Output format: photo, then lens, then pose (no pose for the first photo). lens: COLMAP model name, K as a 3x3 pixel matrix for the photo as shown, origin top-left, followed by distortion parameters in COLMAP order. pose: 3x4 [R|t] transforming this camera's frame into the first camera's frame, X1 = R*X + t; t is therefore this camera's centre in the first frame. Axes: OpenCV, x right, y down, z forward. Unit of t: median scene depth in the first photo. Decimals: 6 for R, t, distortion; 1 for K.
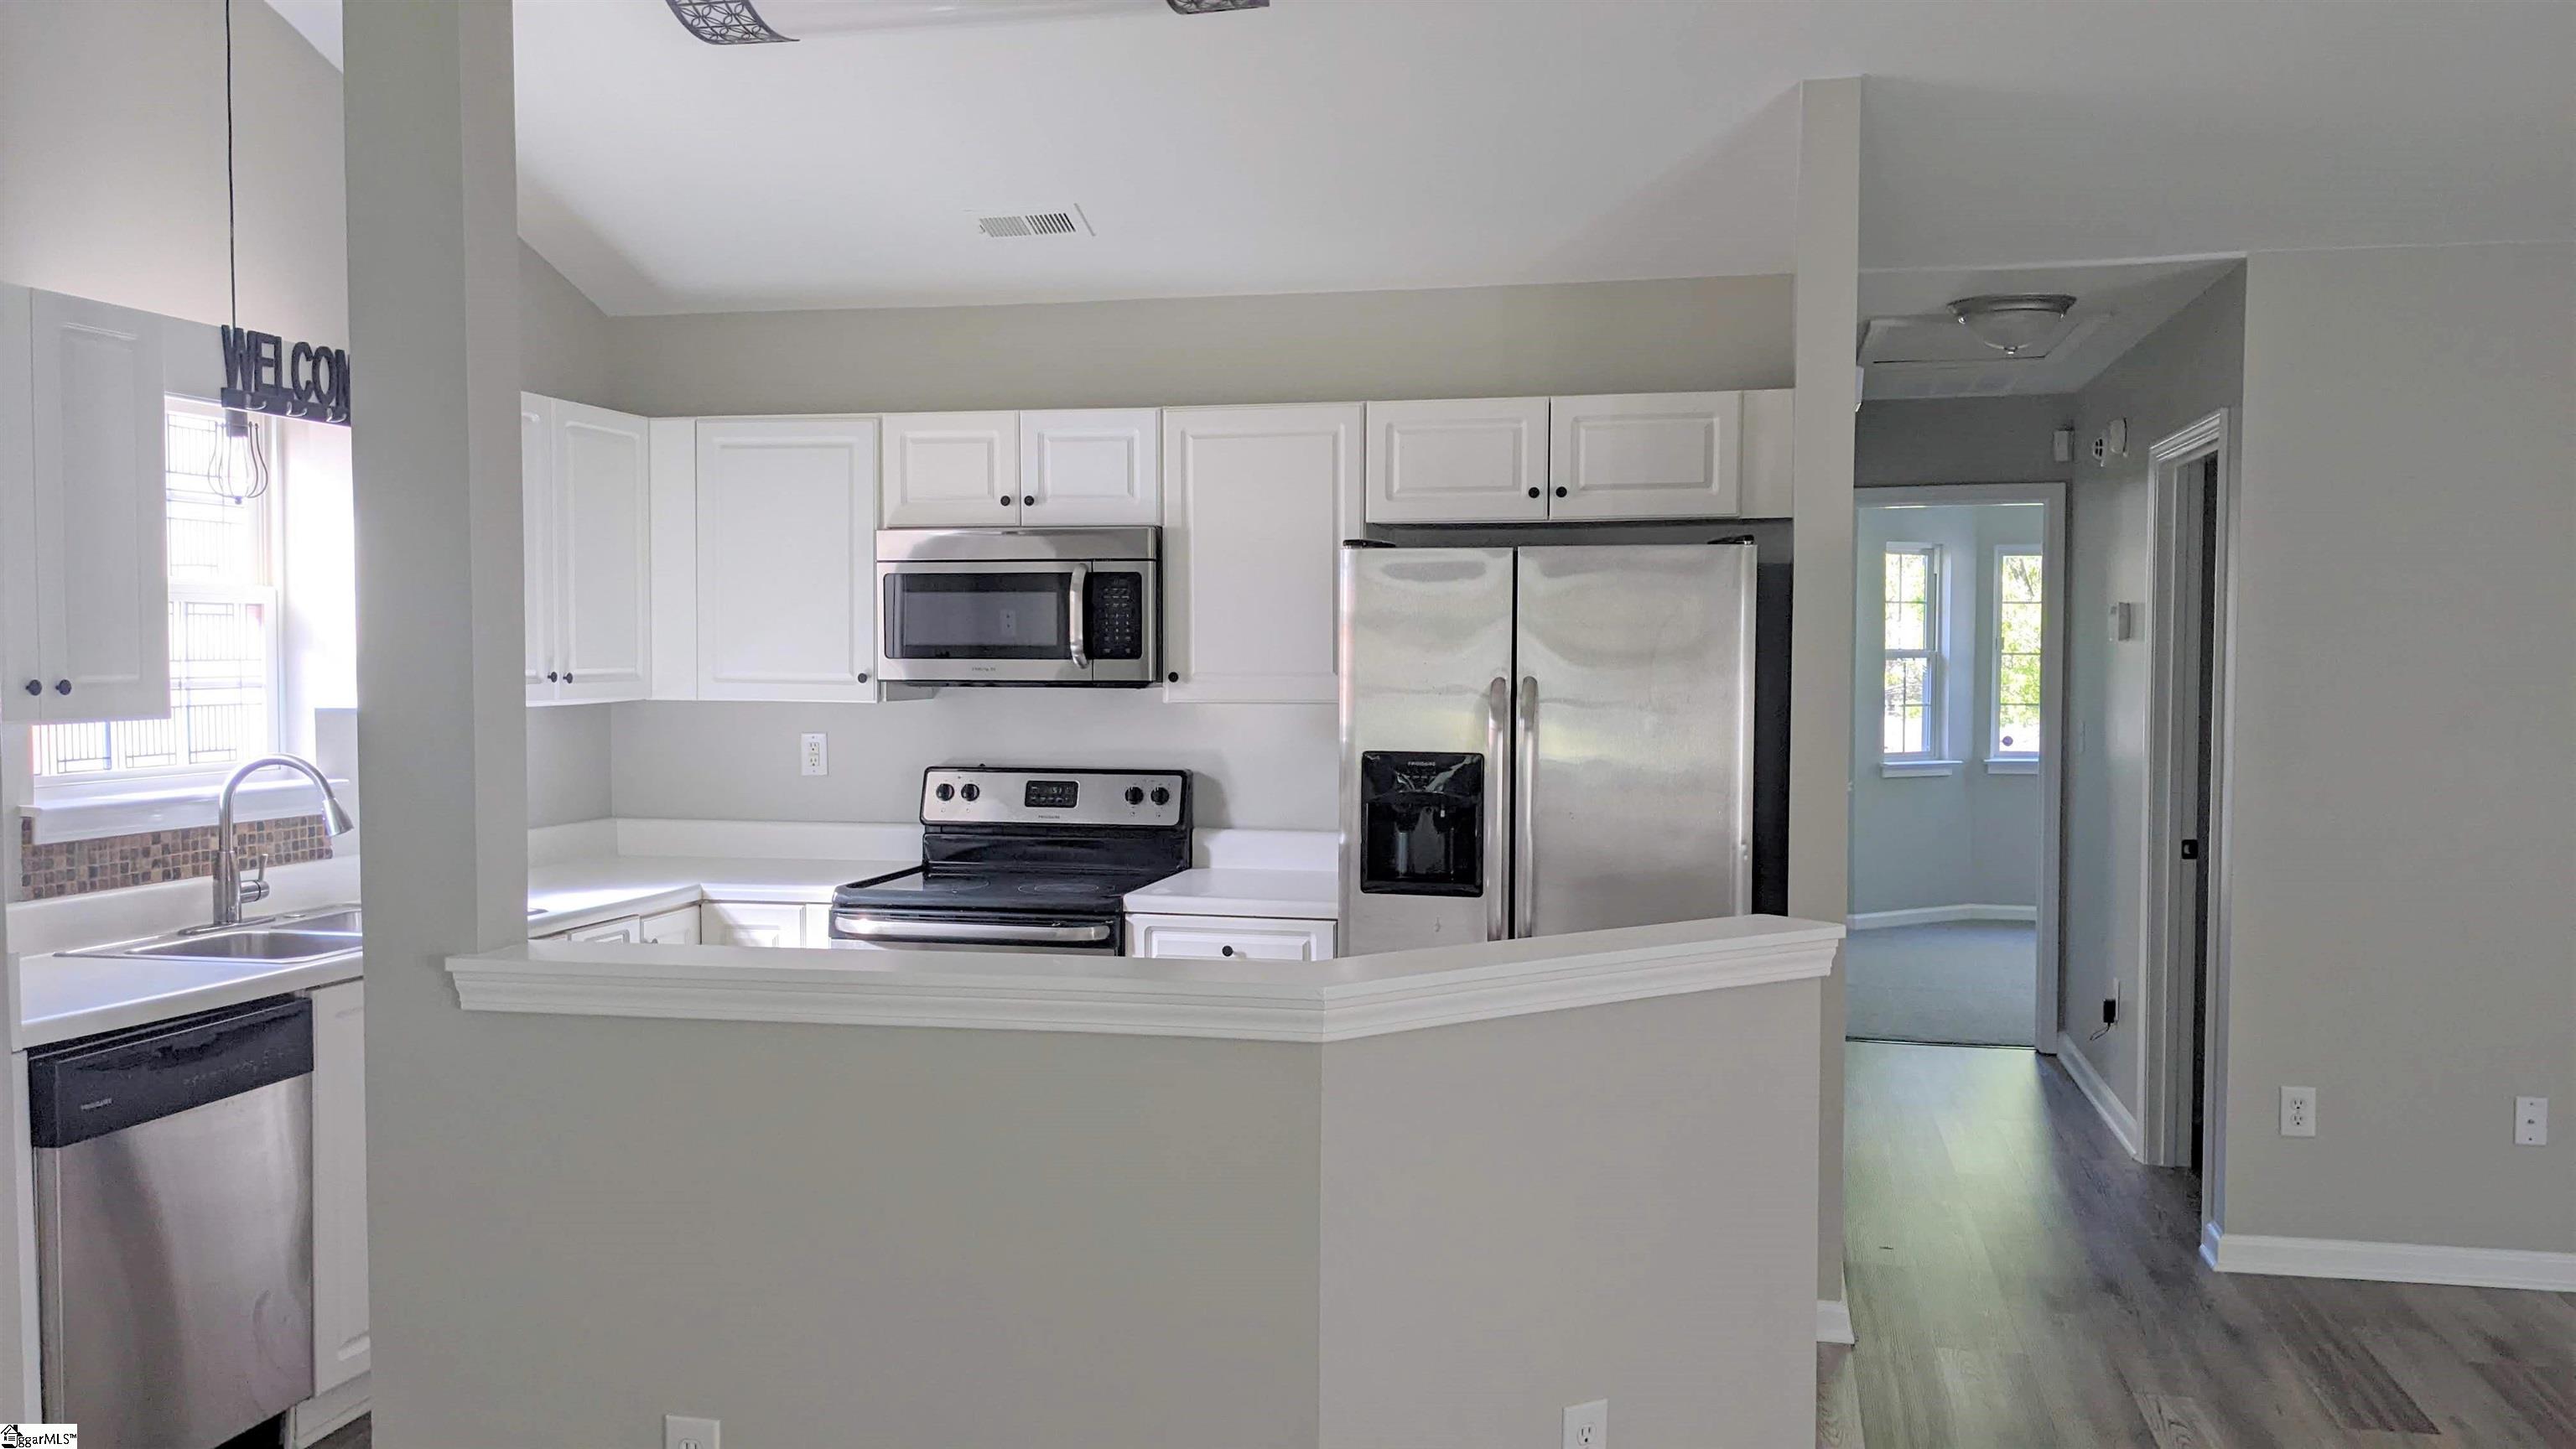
lens RADIAL K [[2077.7, 0, 1278.4], [0, 2077.7, 736.0], [0, 0, 1]] dist [0.061310, -0.099509]
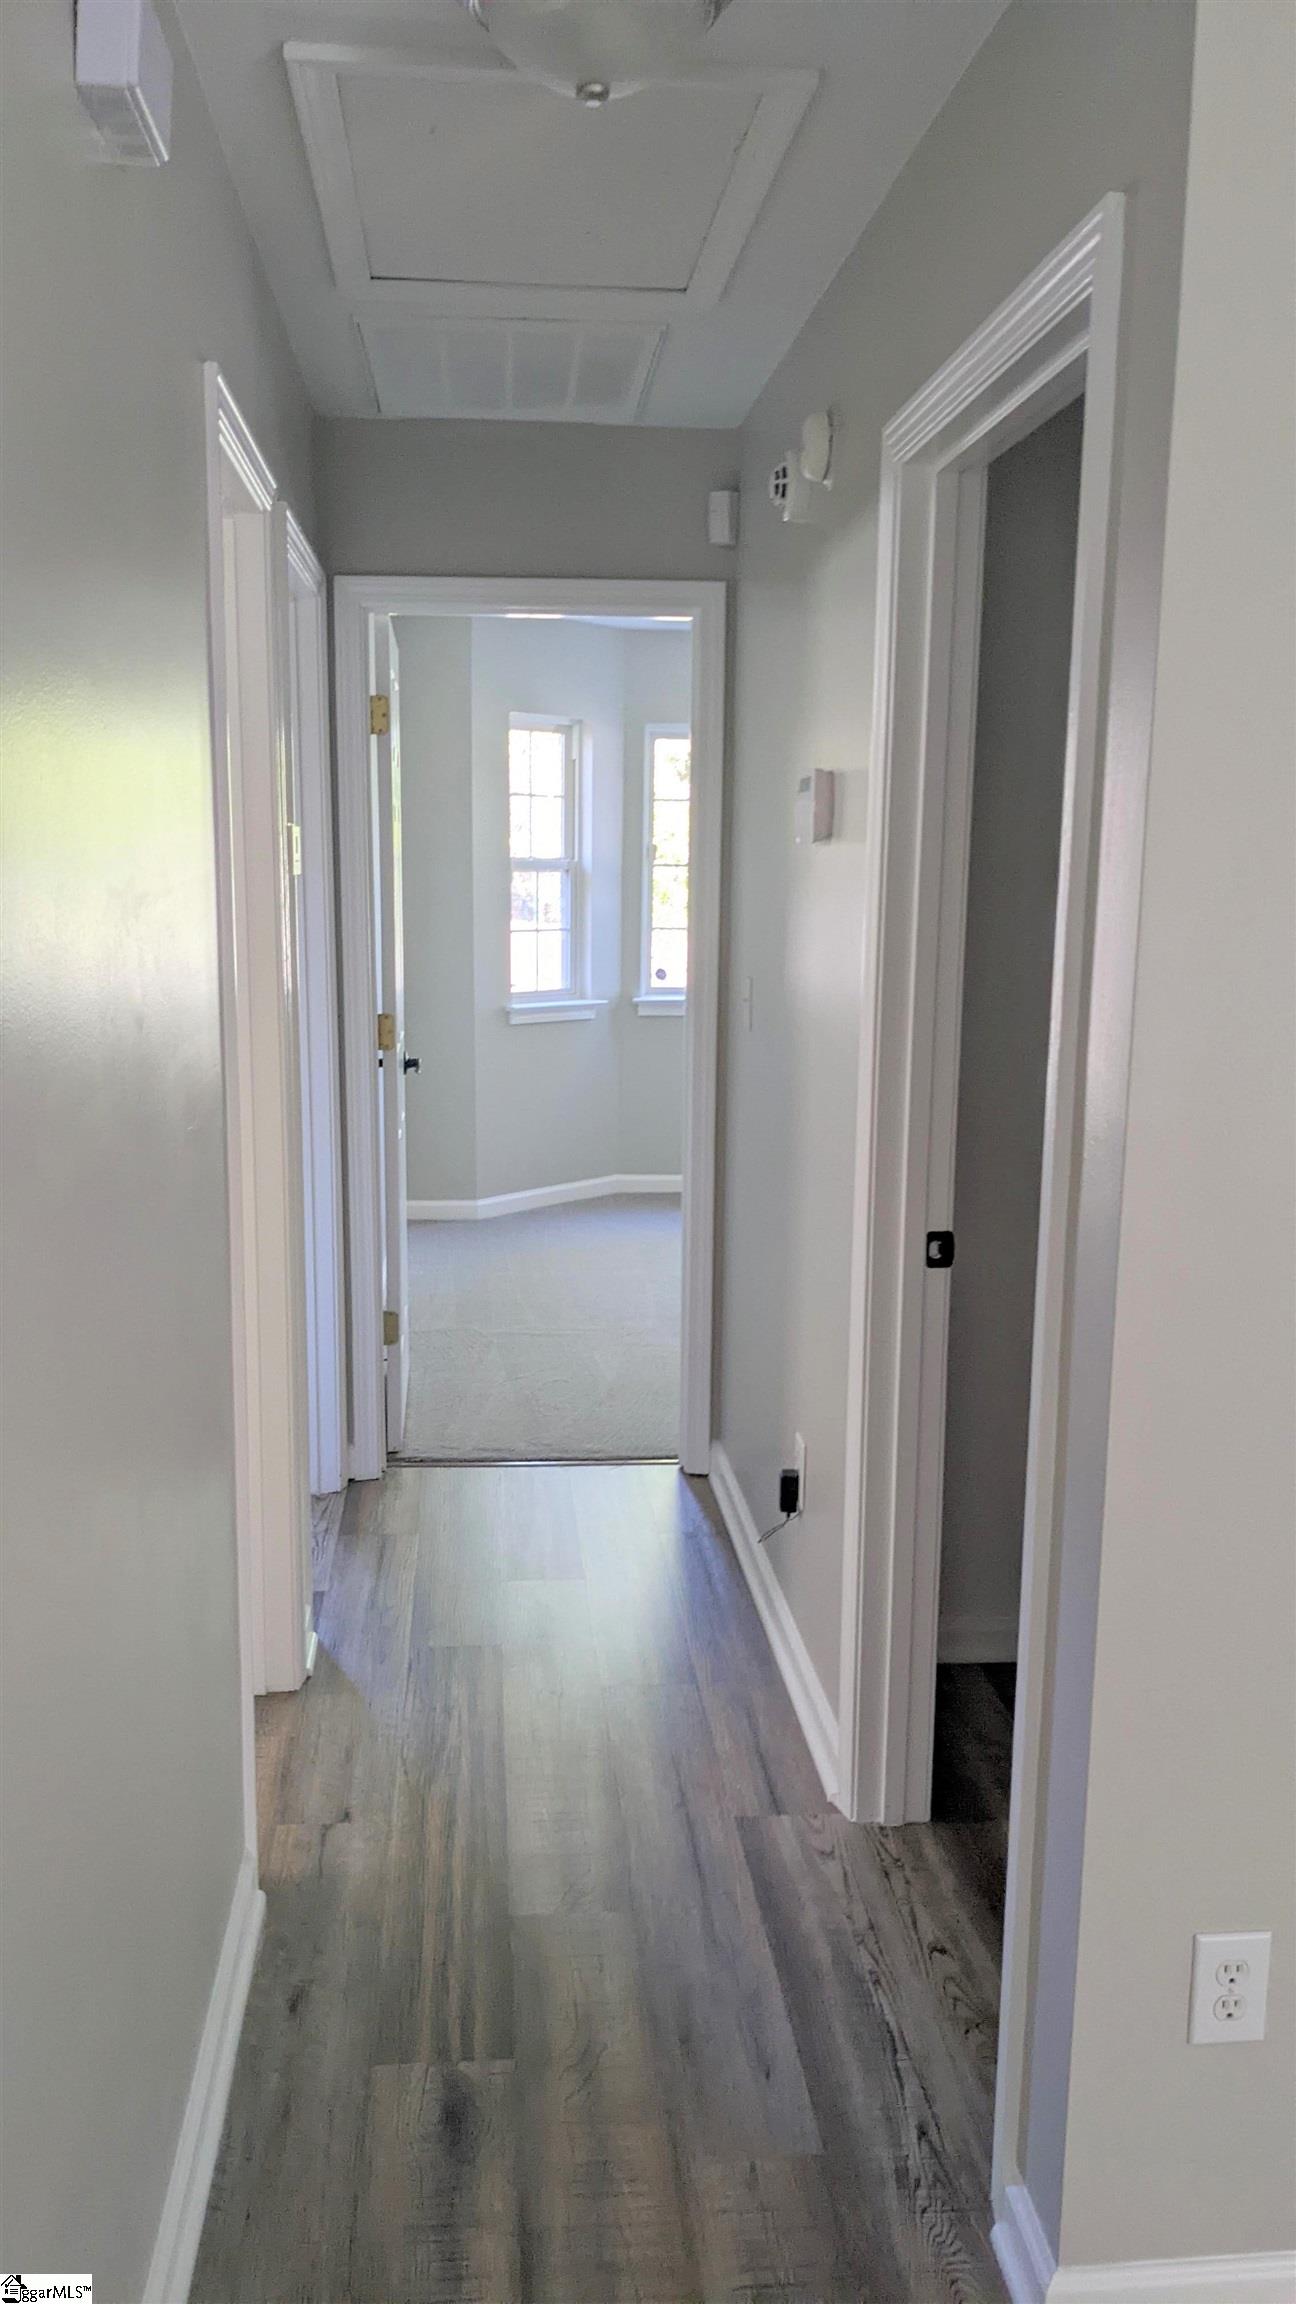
lens RADIAL K [[1793.2, 0, 637.3], [0, 1793.2, 1177.1], [0, 0, 1]] dist [0.055660, -0.089610]
pose [[0.953064, -0.043170, 0.299675, 0.182501], [0.002402, 0.990830, 0.135095, -0.019246], [-0.302759, -0.128034, 0.944428, 0.478464]]
